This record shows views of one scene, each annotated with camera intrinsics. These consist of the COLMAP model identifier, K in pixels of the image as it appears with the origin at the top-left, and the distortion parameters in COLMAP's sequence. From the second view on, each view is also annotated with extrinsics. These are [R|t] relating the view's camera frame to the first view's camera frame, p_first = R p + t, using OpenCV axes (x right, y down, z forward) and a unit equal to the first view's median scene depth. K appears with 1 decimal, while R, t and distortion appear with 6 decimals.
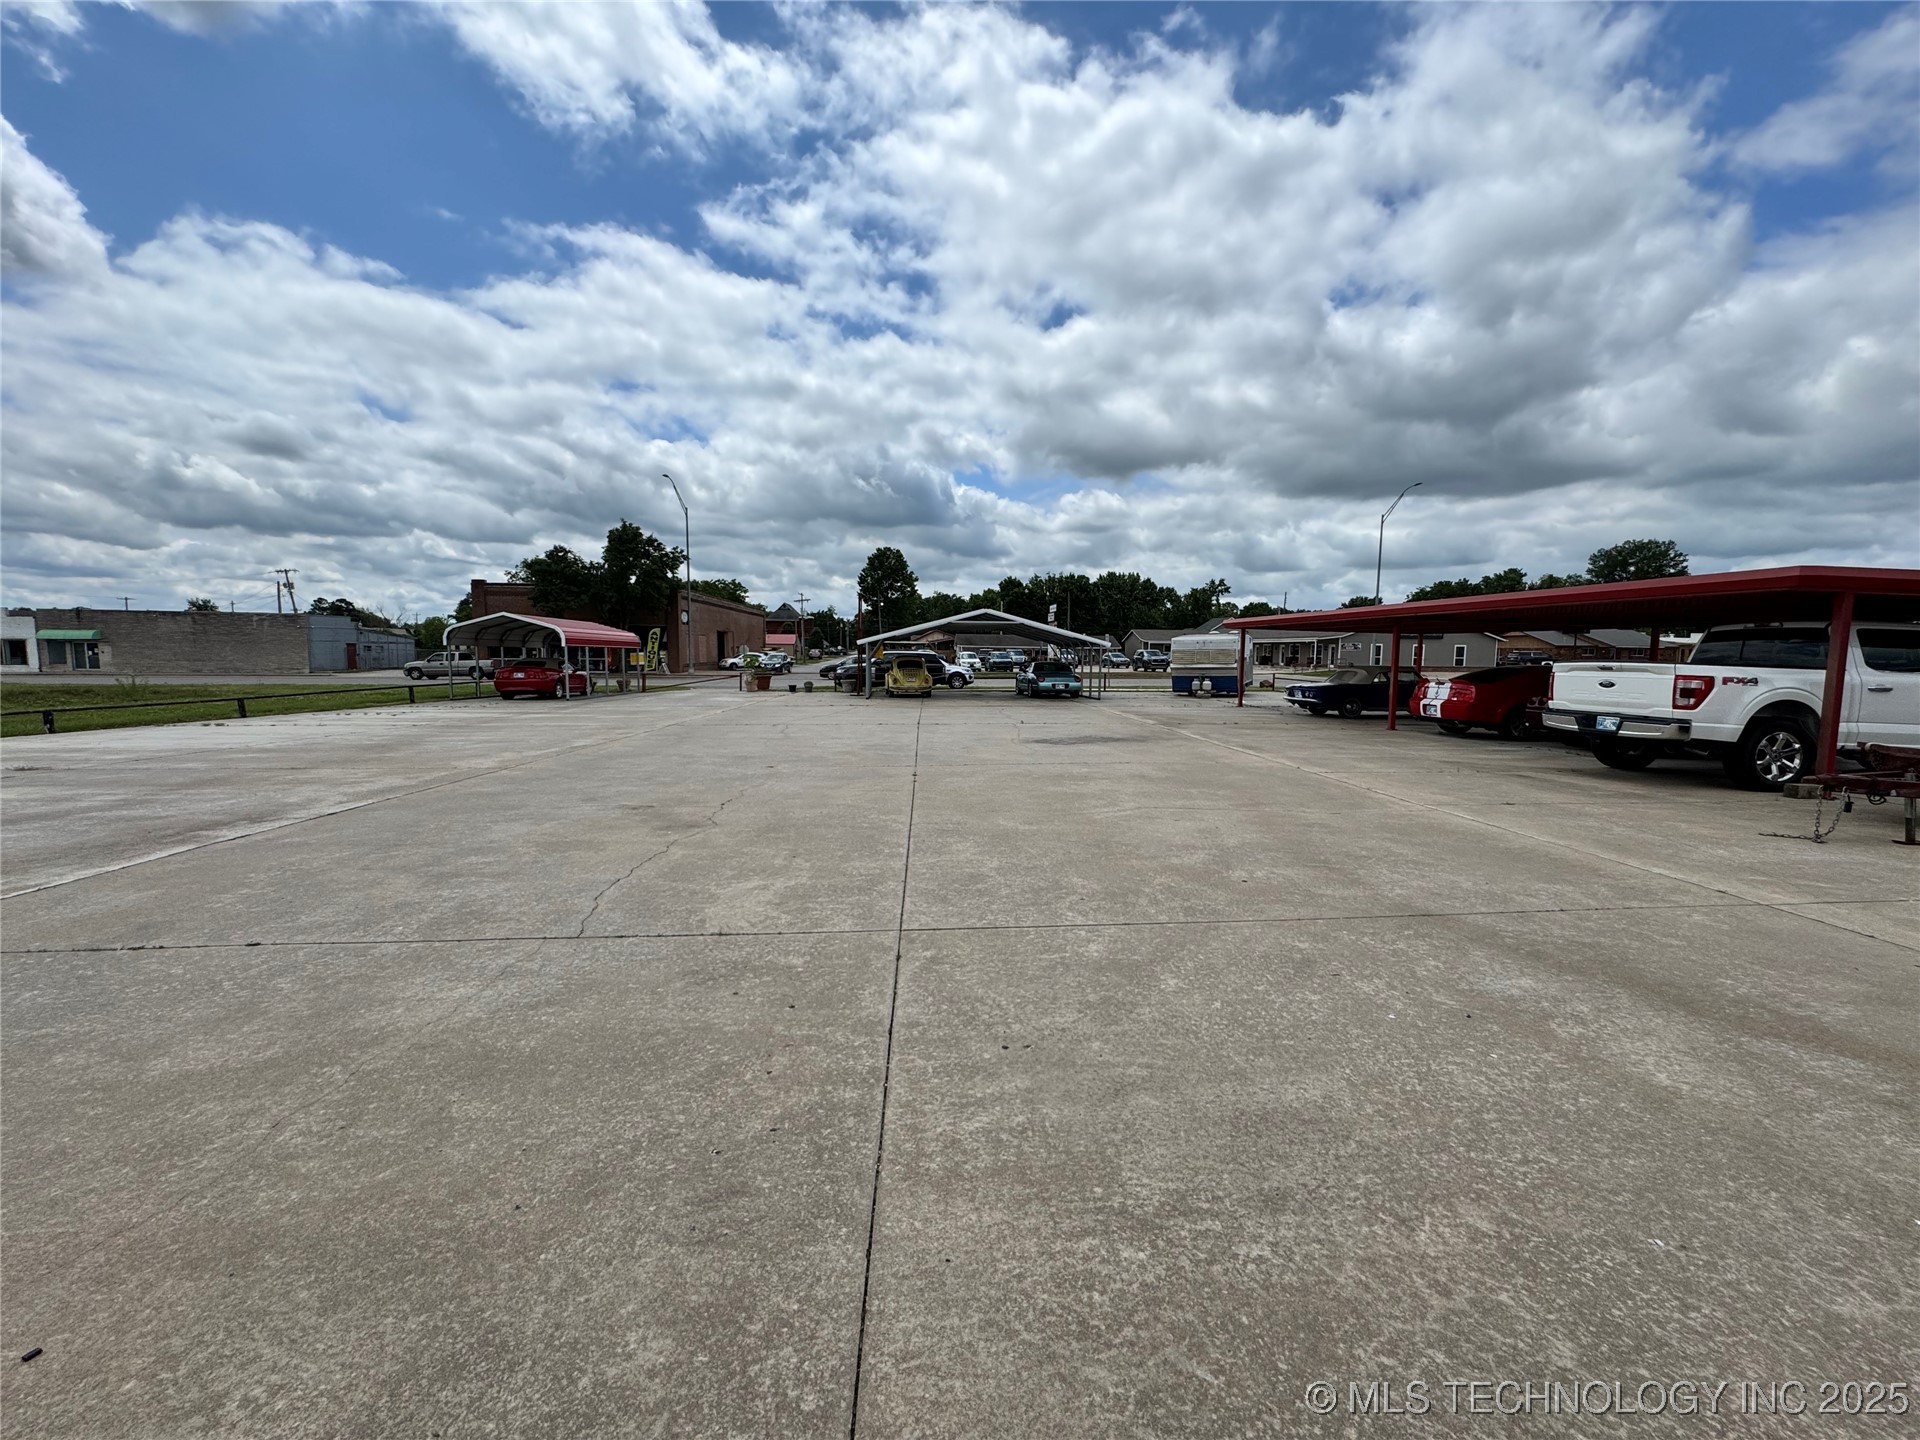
lens RADIAL K [[769.3, 0, 960.0], [0, 769.3, 720.0], [0, 0, 1]] dist [-0.004223, 0.000769]
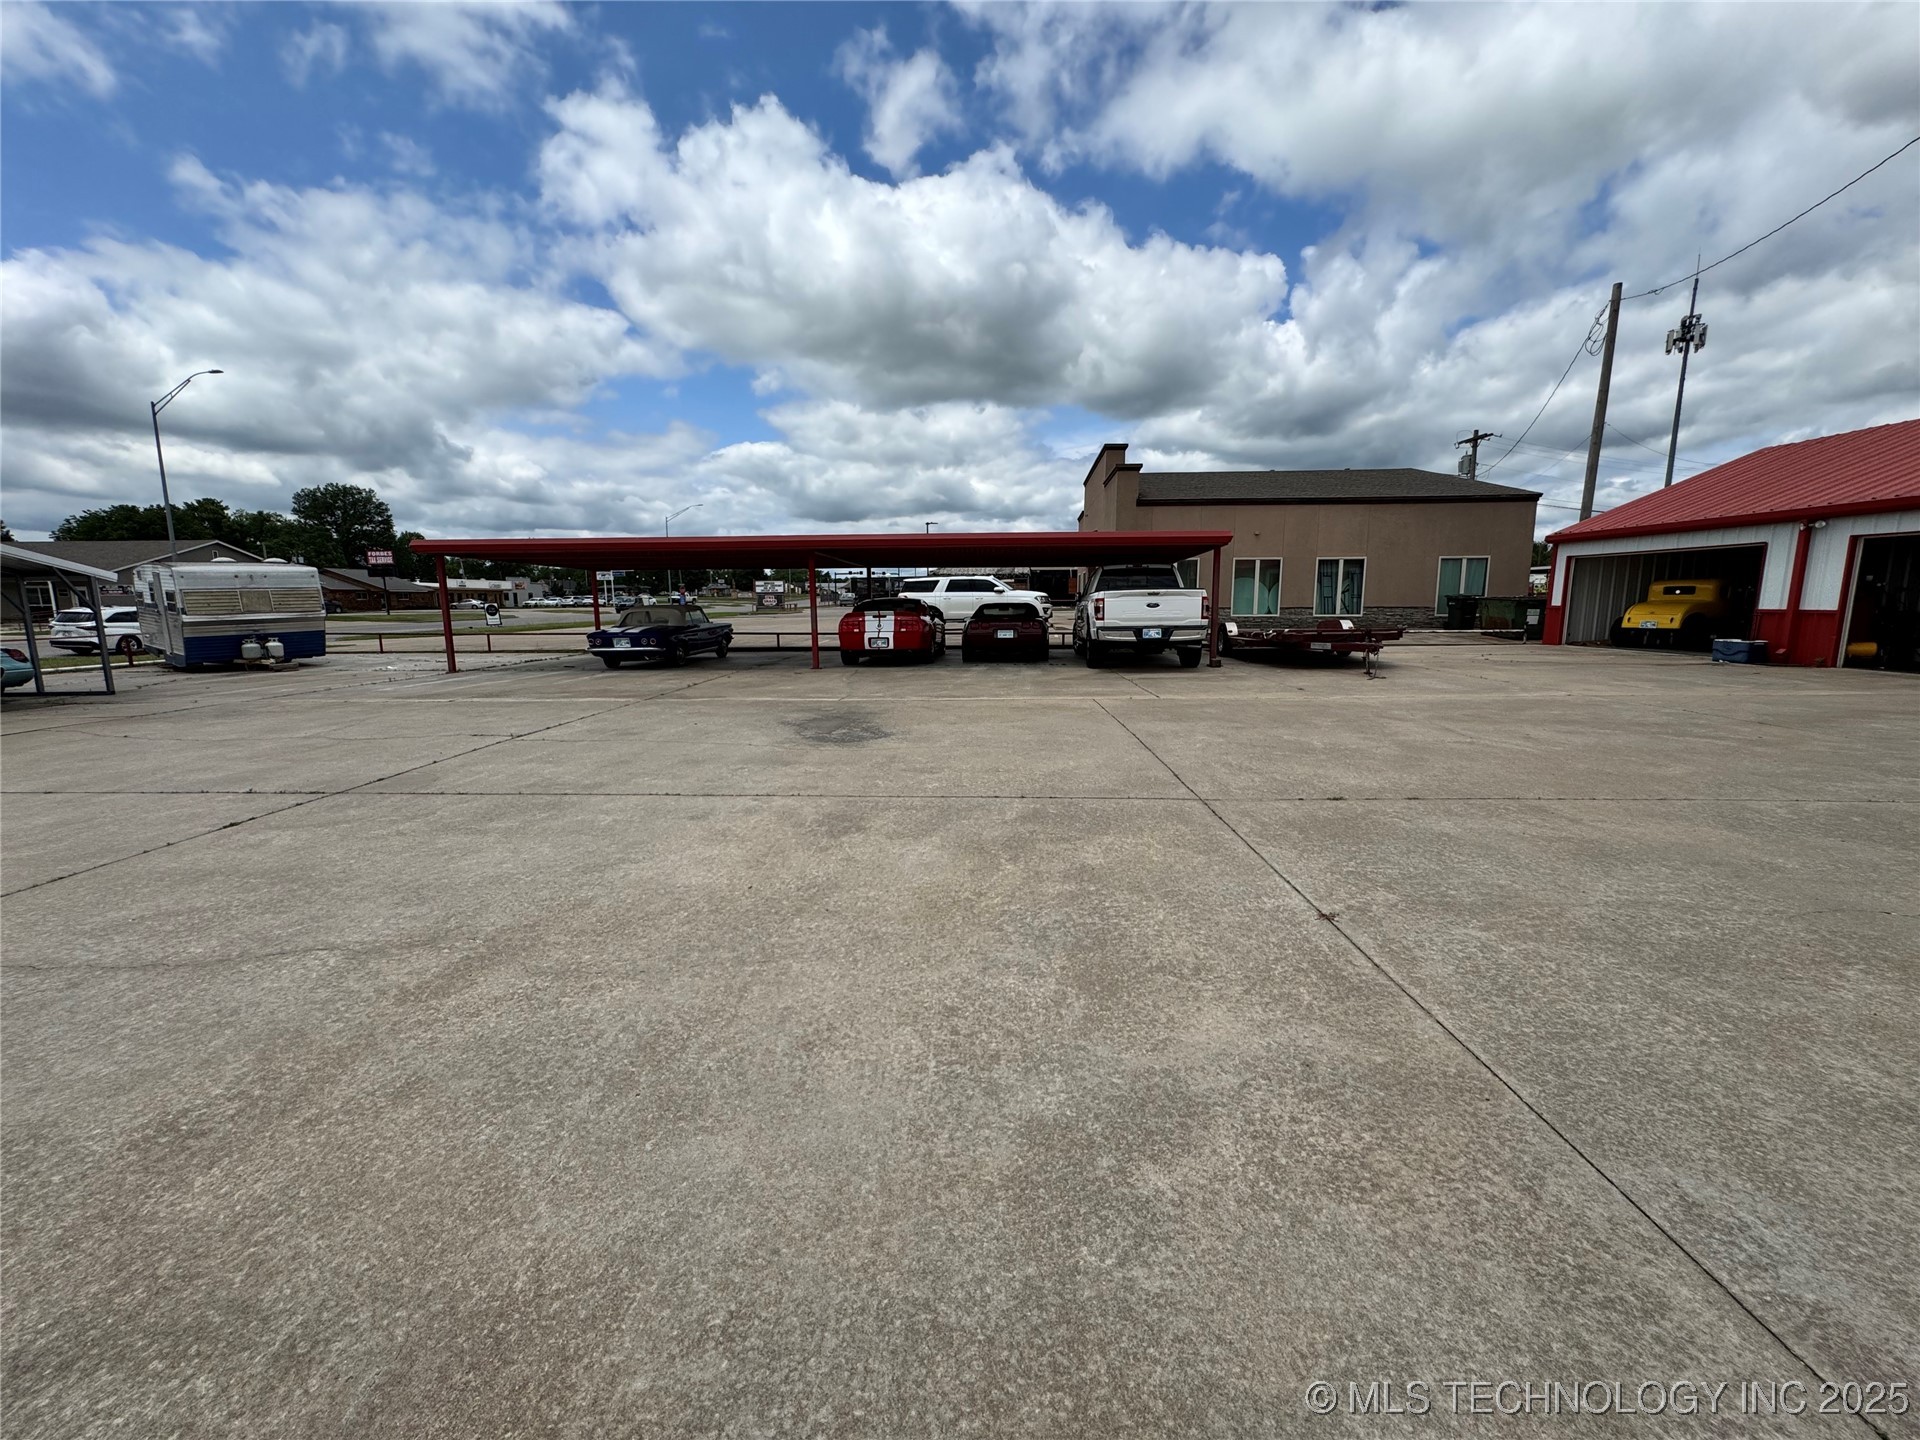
lens RADIAL K [[769.3, 0, 960.0], [0, 769.3, 720.0], [0, 0, 1]] dist [-0.004223, 0.000769]
pose [[0.135978, -0.165016, 0.976872, -0.398252], [0.096761, 0.983529, 0.152671, -0.057993], [-0.985975, 0.073764, 0.149705, 0.748455]]
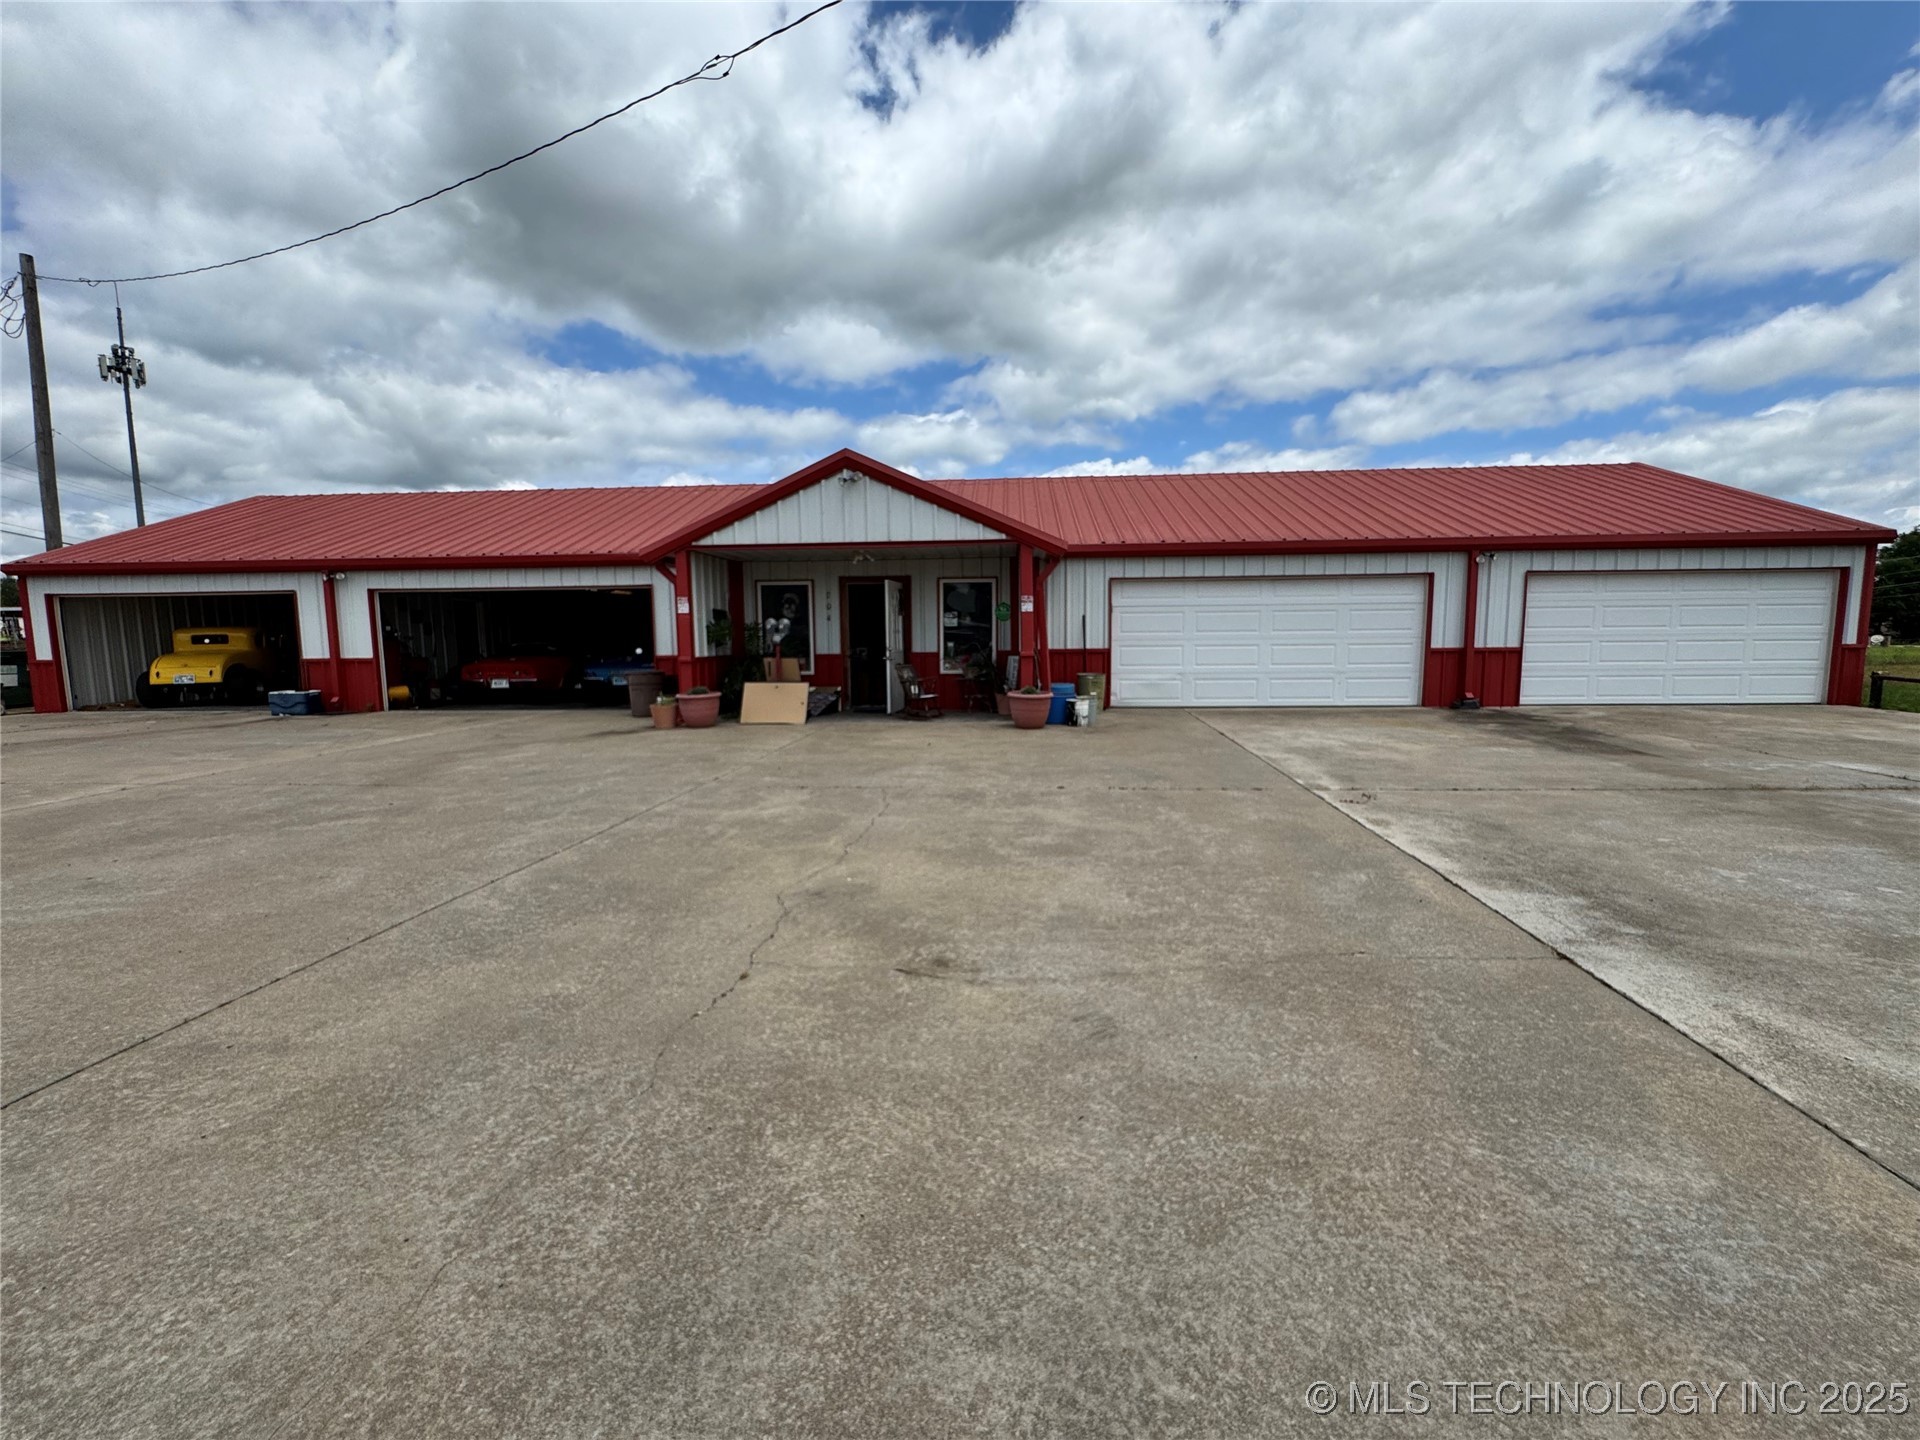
lens RADIAL K [[776.3, 0, 960.0], [0, 776.3, 720.0], [0, 0, 1]] dist [-0.006415, 0.000501]
pose [[-0.985236, -0.019374, 0.170102, -0.247575], [0.015080, 0.979894, 0.198949, -0.053101], [-0.170537, 0.198576, -0.965135, 0.680736]]
